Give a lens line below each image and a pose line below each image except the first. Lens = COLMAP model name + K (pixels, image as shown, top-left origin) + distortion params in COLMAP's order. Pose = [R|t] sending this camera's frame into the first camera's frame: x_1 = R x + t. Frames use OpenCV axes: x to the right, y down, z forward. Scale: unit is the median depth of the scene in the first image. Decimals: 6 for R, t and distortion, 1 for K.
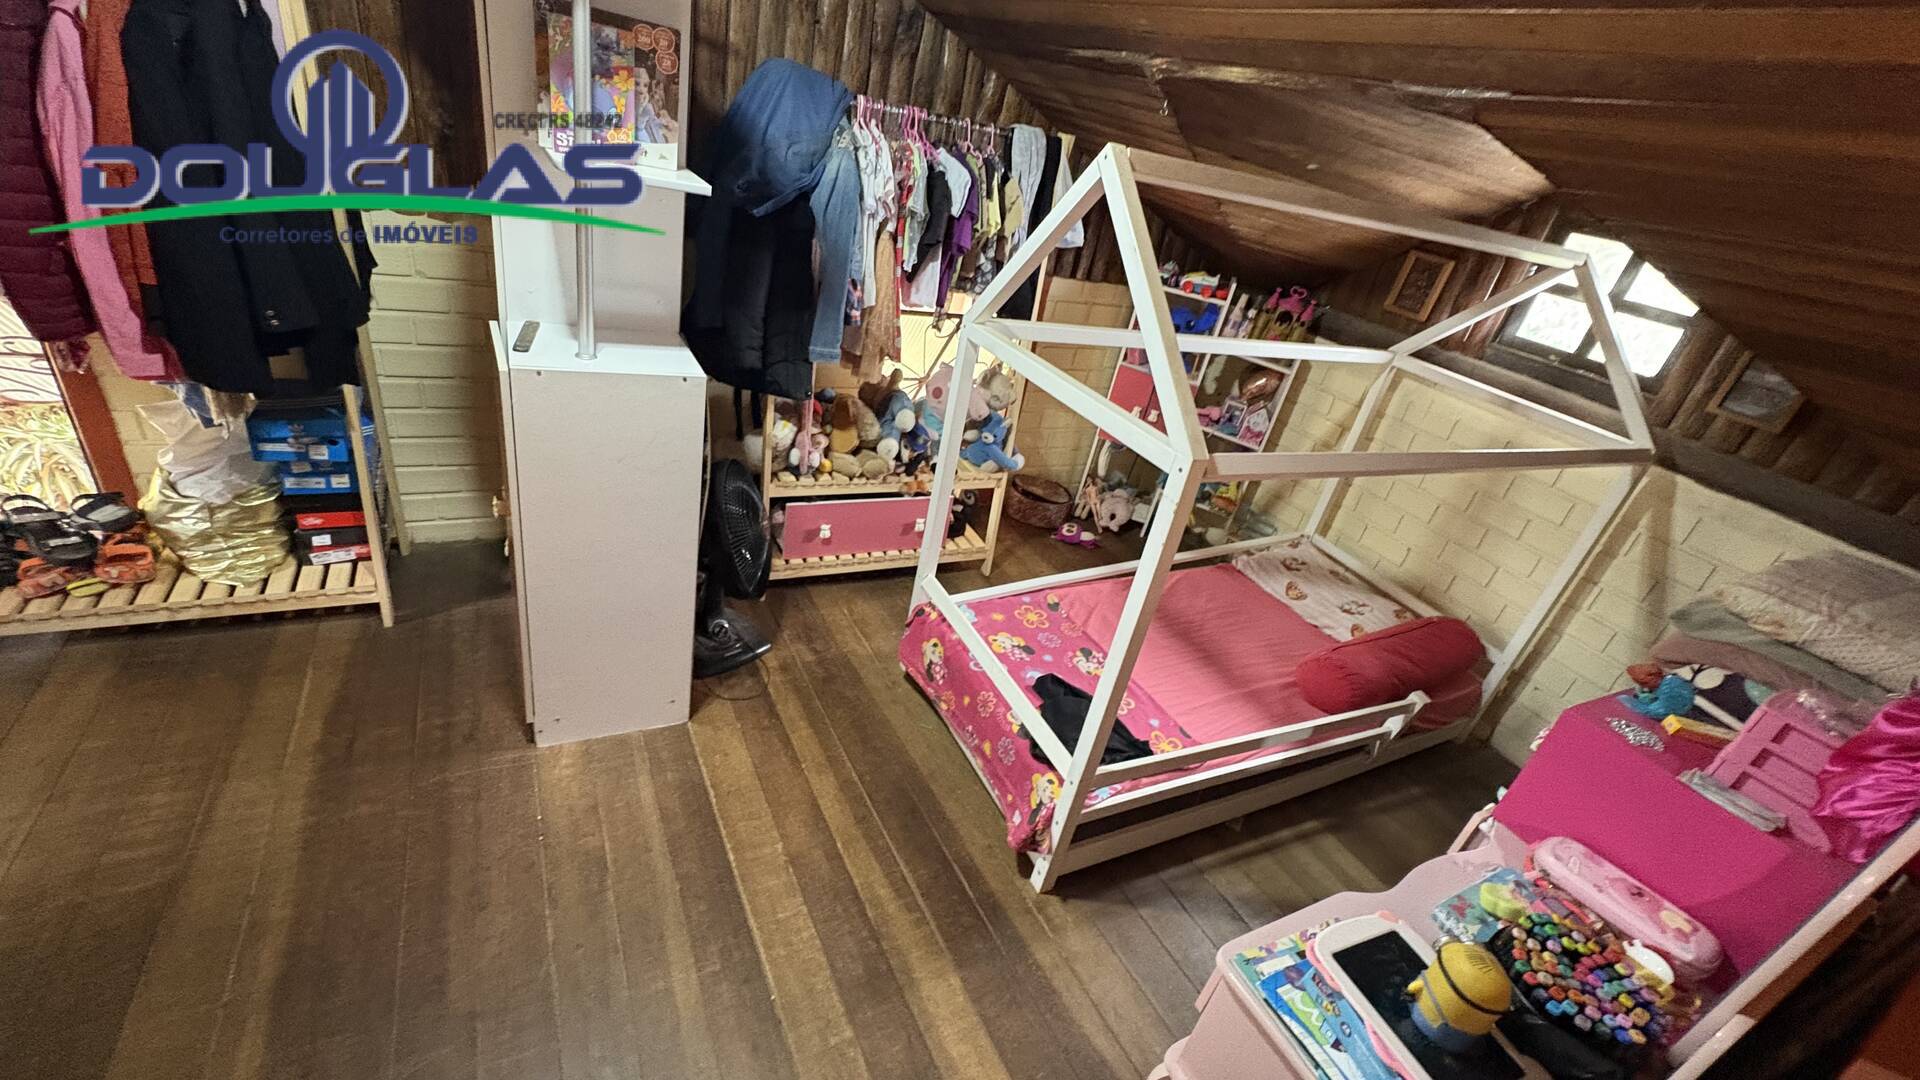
lens RADIAL K [[764.4, 0, 962.2], [0, 764.4, 539.4], [0, 0, 1]] dist [0.002385, -0.000556]
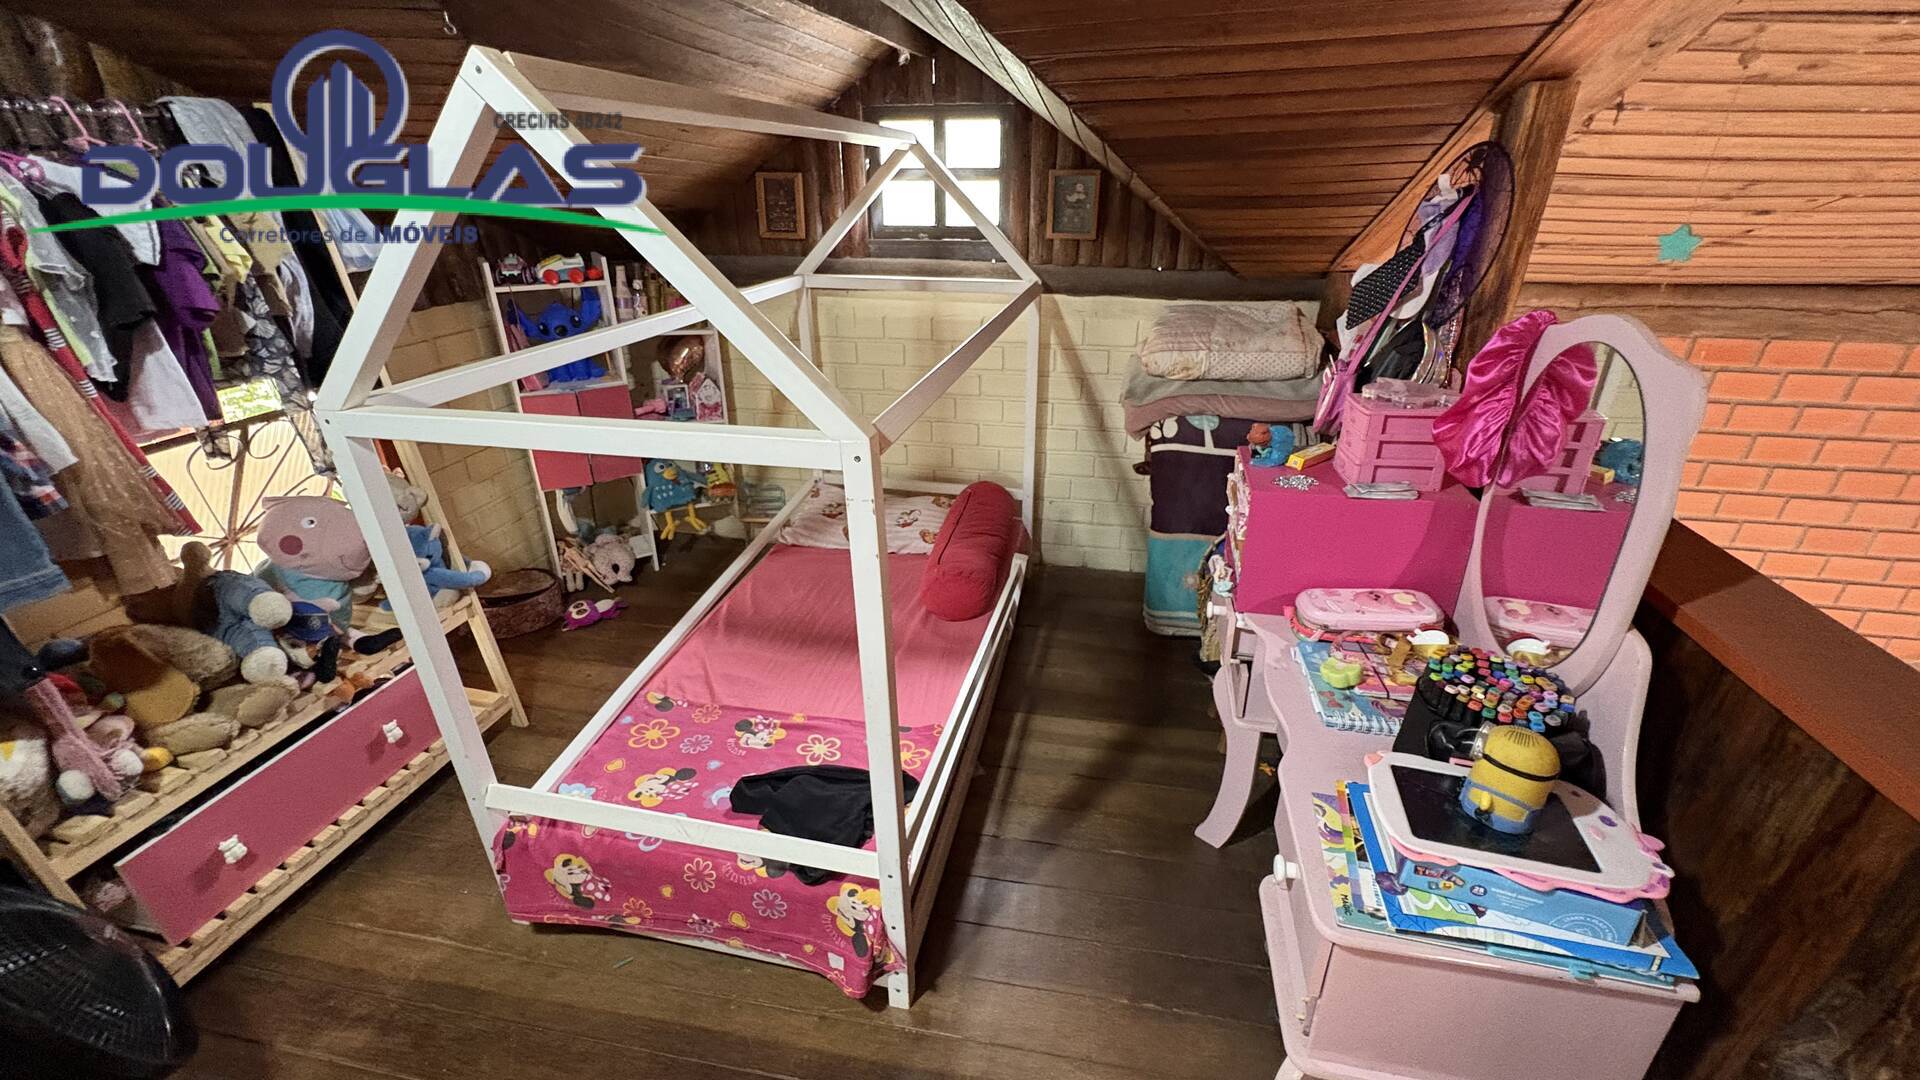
lens RADIAL K [[764.4, 0, 963.1], [0, 764.4, 541.0], [0, 0, 1]] dist [0.002385, -0.000556]
pose [[0.621814, -0.499546, 0.603160, -0.075248], [0.481294, 0.851306, 0.208885, -0.068246], [-0.617821, 0.160410, 0.769783, 0.200535]]
